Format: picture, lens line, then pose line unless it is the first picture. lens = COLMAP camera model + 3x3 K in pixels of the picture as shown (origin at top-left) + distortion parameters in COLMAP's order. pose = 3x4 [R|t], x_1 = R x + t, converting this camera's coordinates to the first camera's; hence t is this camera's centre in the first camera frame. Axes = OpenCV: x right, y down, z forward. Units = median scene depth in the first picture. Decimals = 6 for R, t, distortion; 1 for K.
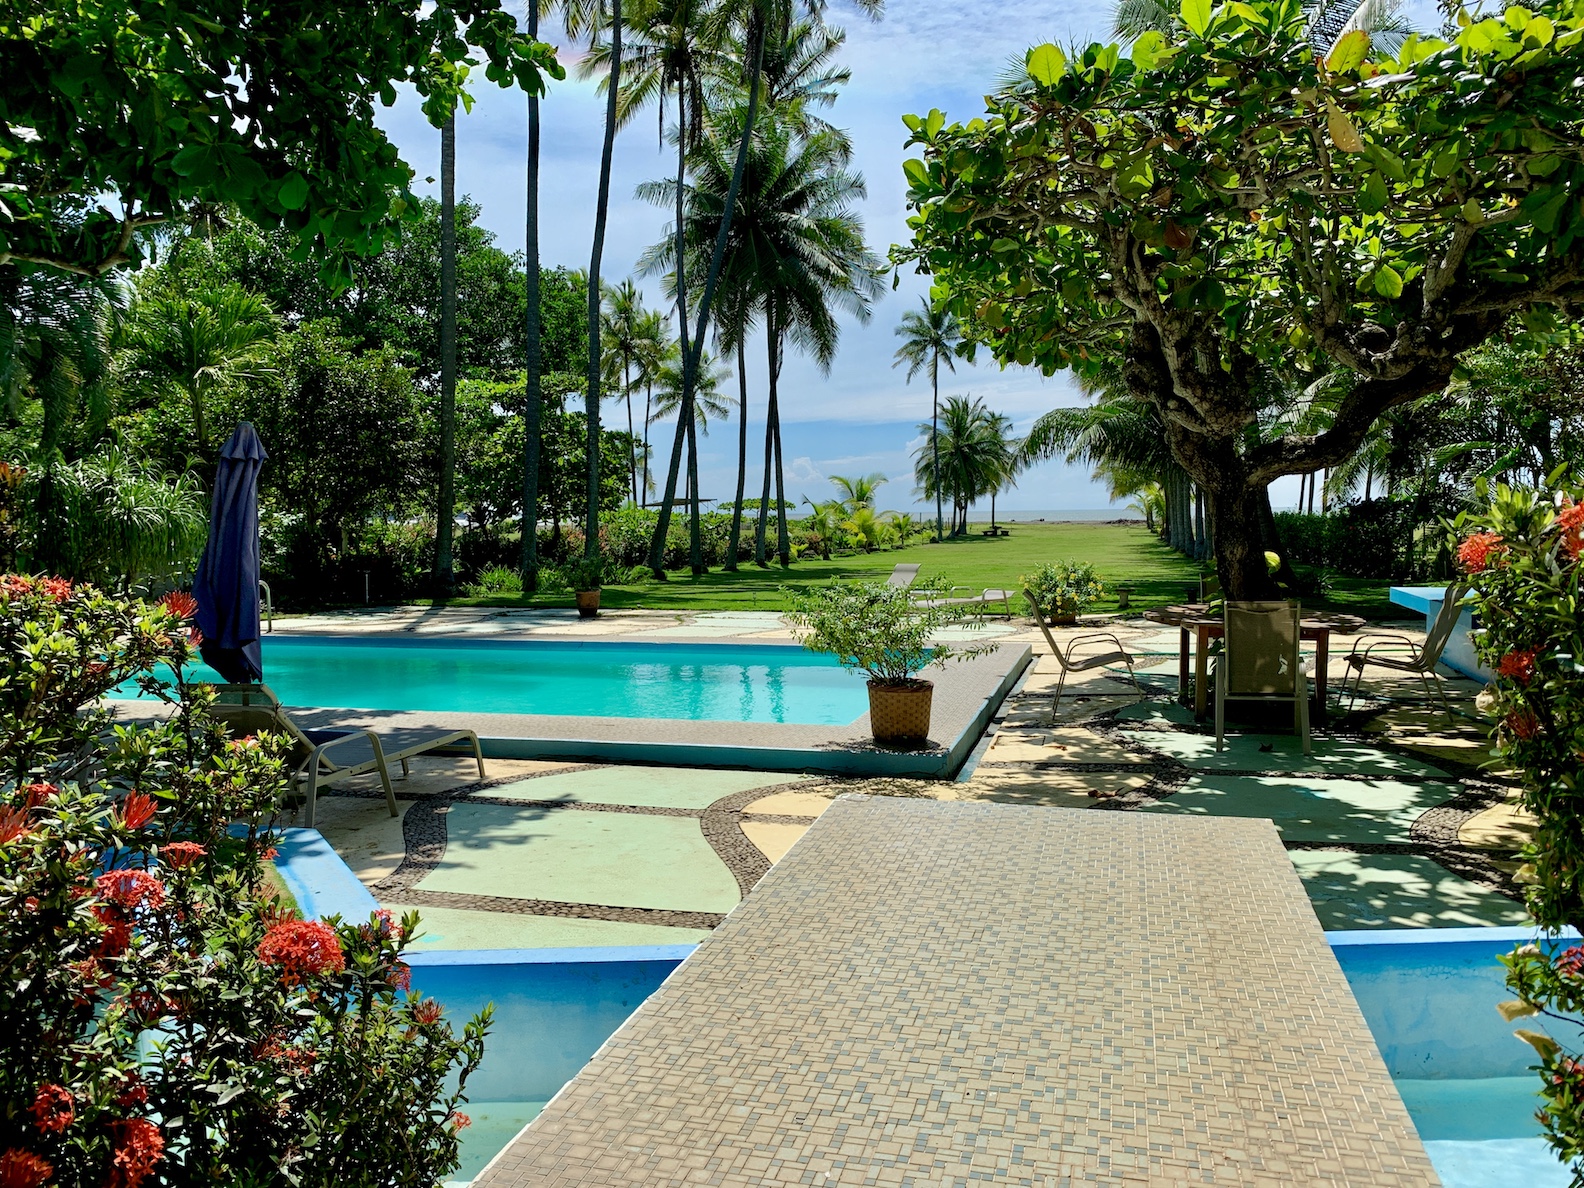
lens RADIAL K [[1201.4, 0, 792.0], [0, 1201.4, 594.0], [0, 0, 1]] dist [0.001496, -0.002061]
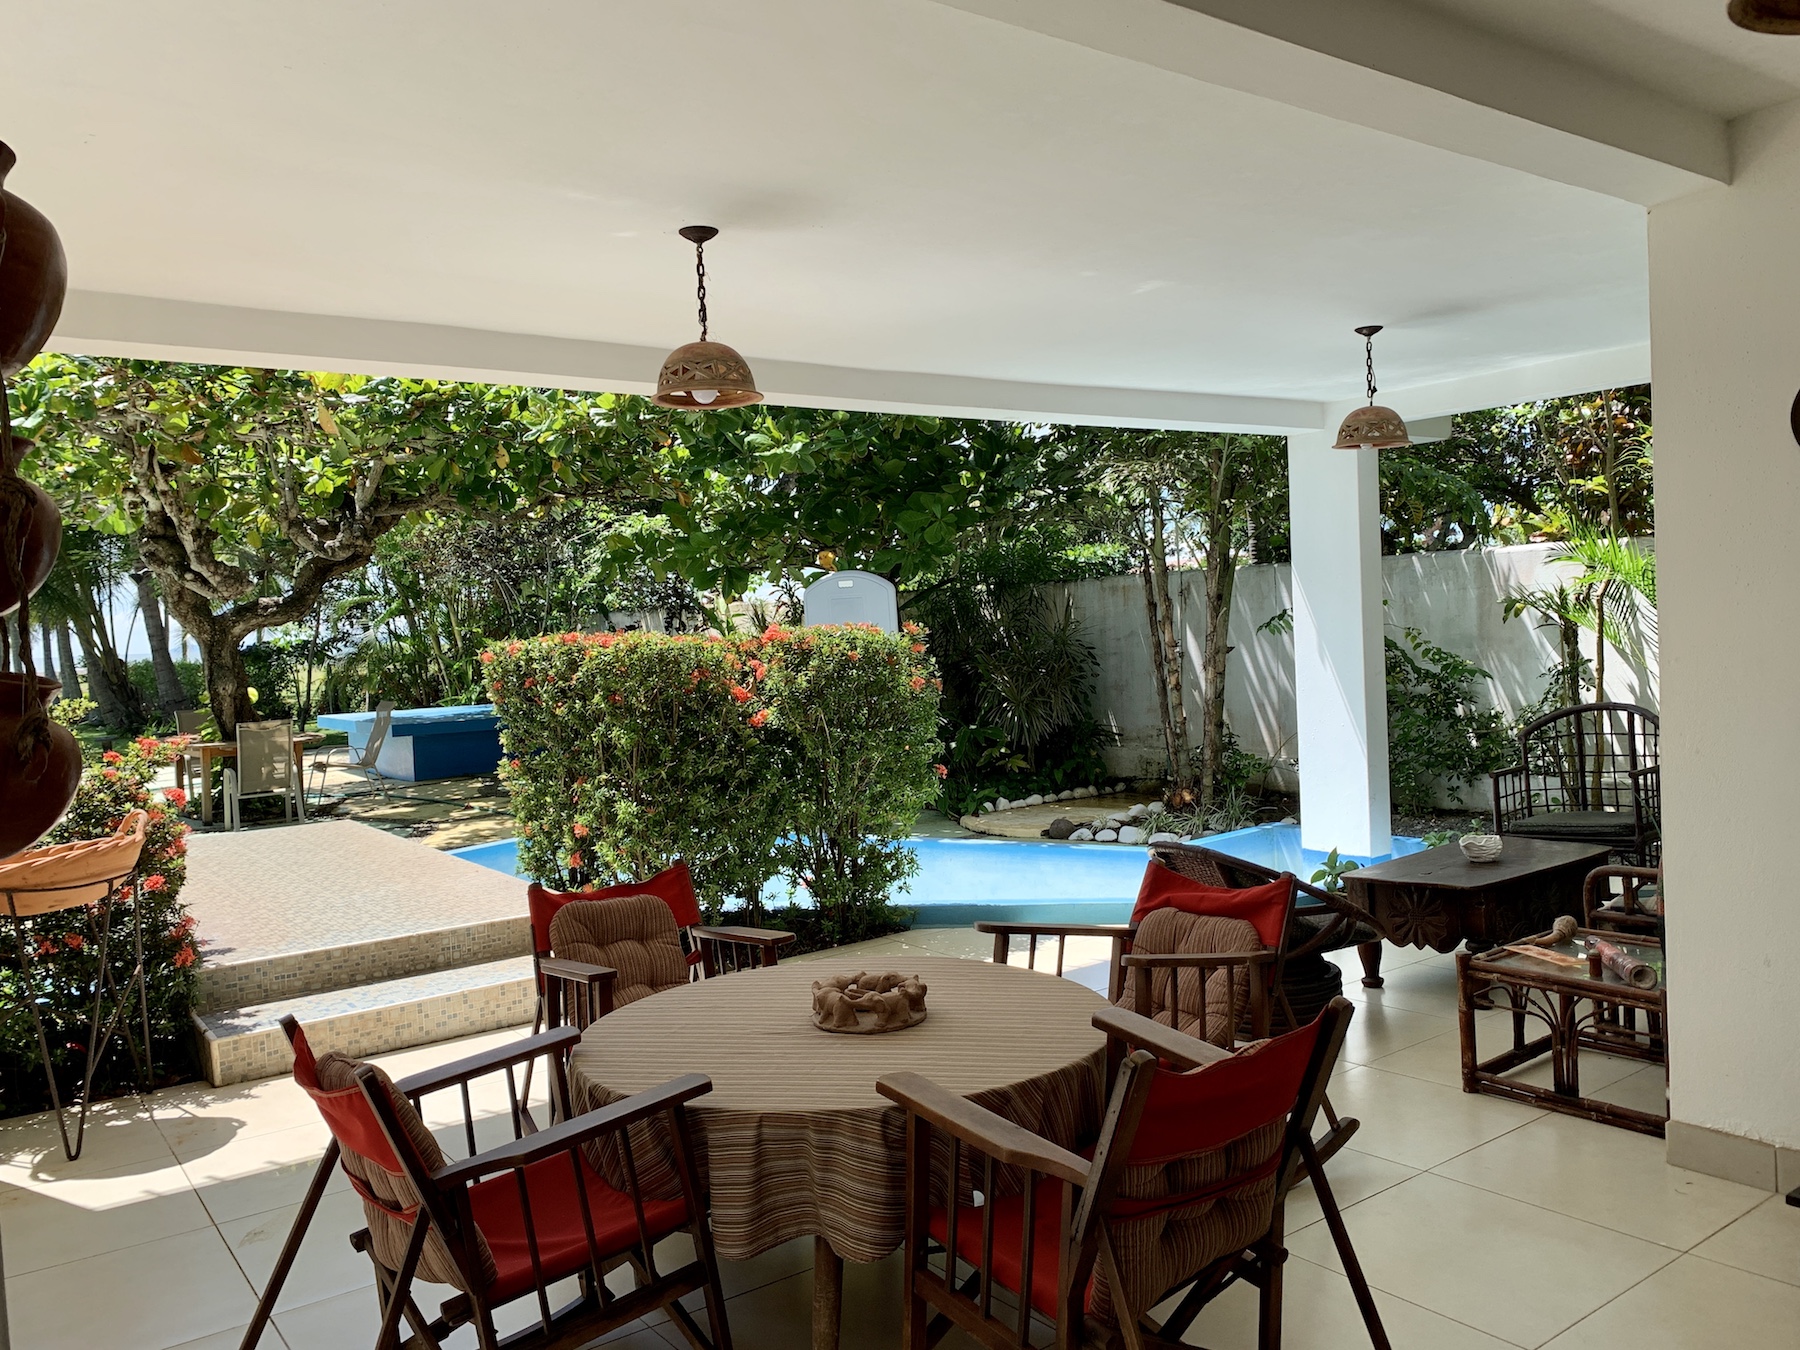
lens RADIAL K [[1365.3, 0, 900.0], [0, 1365.3, 675.0], [0, 0, 1]] dist [0.001496, -0.002061]
pose [[0.610700, -0.041042, 0.790798, -0.398519], [0.084820, 0.996301, -0.013795, 0.036879], [-0.787306, 0.075501, 0.611922, -0.525016]]
